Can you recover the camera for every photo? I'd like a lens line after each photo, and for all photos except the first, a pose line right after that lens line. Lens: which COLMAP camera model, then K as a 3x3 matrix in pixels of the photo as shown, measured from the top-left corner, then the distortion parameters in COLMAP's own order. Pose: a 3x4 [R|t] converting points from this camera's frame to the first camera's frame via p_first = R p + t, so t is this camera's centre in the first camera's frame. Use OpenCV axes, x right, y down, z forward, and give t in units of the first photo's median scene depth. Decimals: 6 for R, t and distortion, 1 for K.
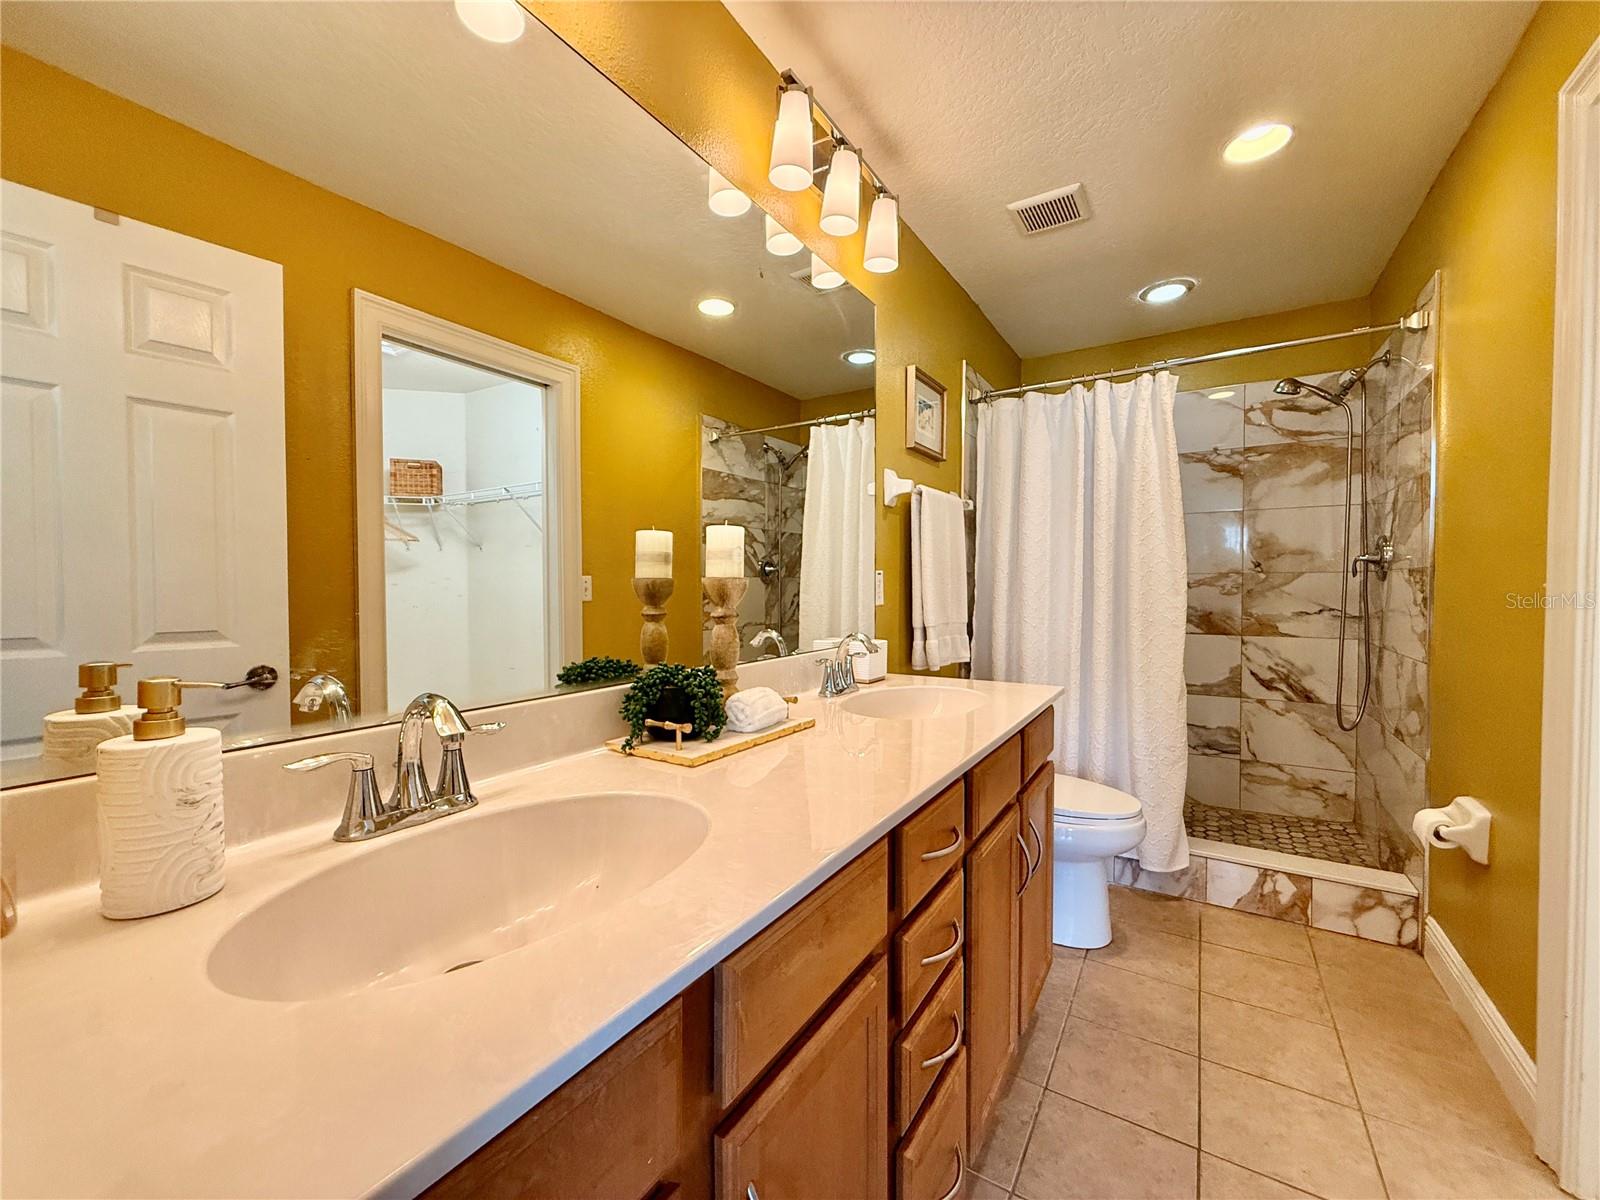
lens RADIAL K [[636.1, 0, 799.0], [0, 636.1, 600.7], [0, 0, 1]] dist [-0.001242, 0.000464]
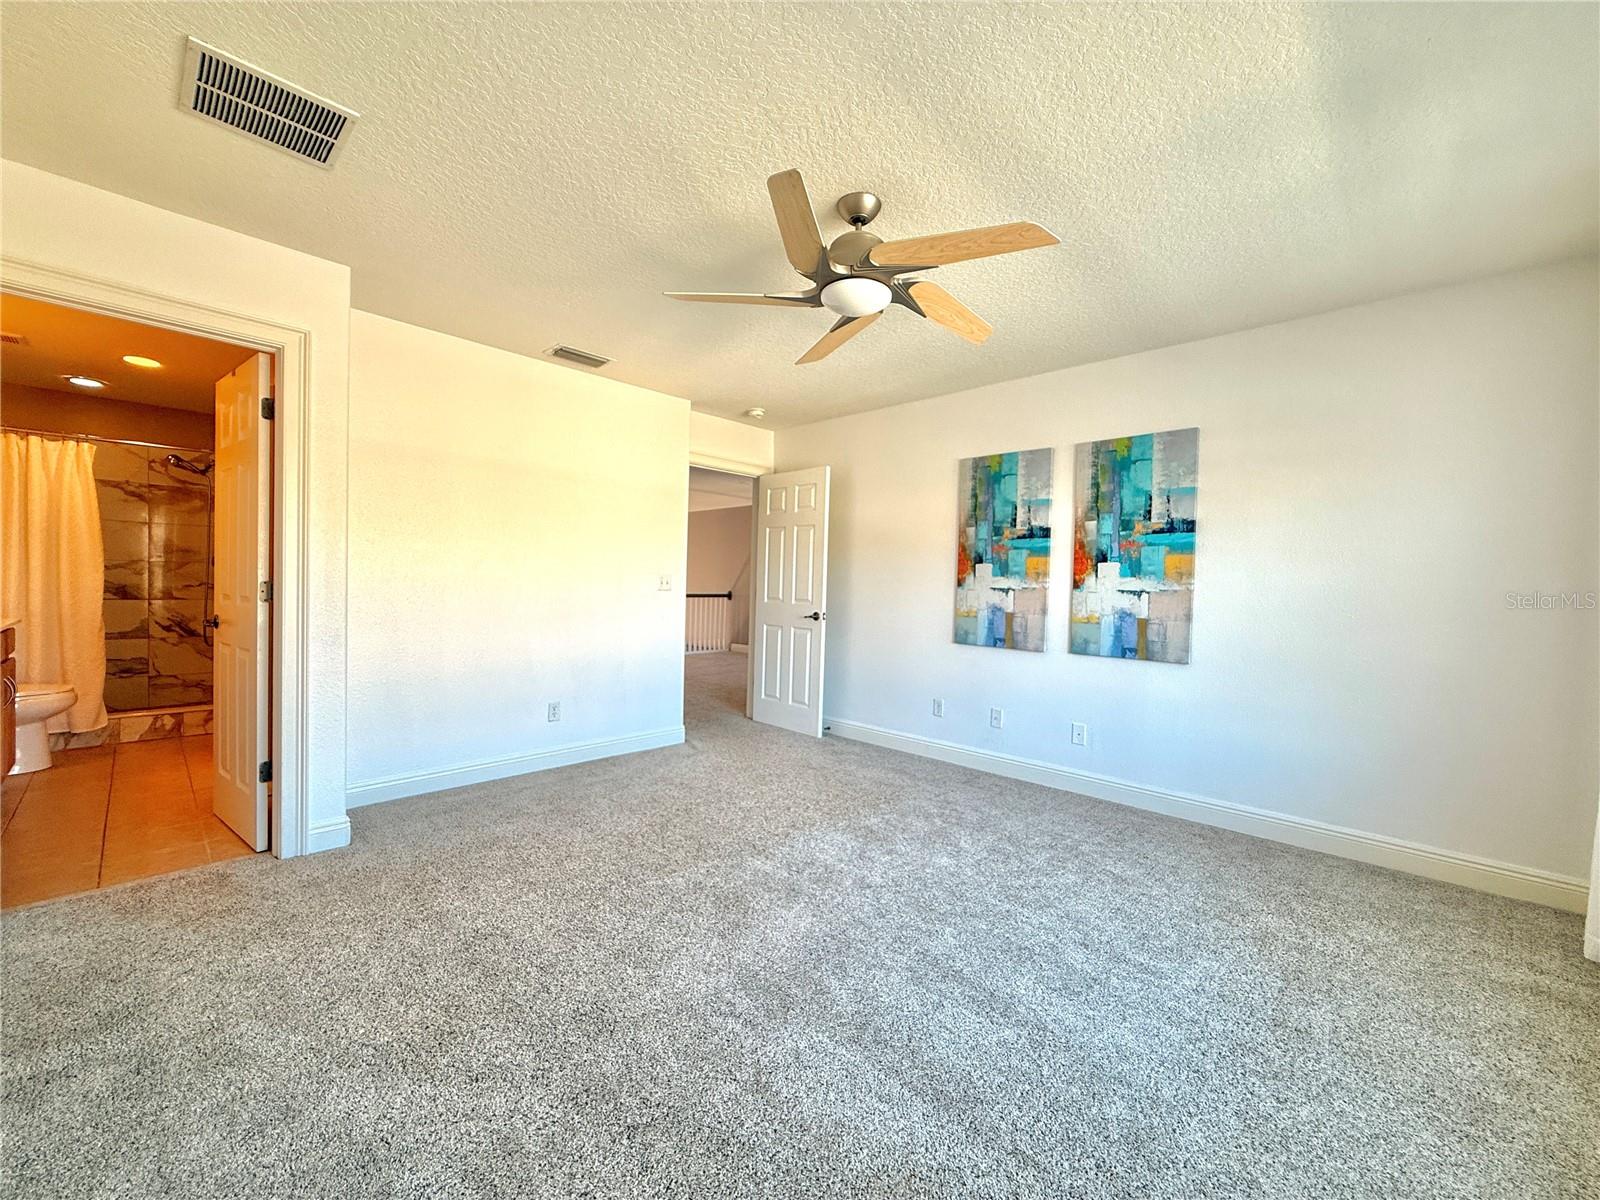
lens RADIAL K [[636.1, 0, 799.0], [0, 636.1, 600.7], [0, 0, 1]] dist [-0.001242, 0.000464]
pose [[0.196935, -0.017463, 0.980261, -0.585024], [-0.008667, 0.999771, 0.019552, 0.012047], [-0.980378, -0.012347, 0.196738, -0.978007]]
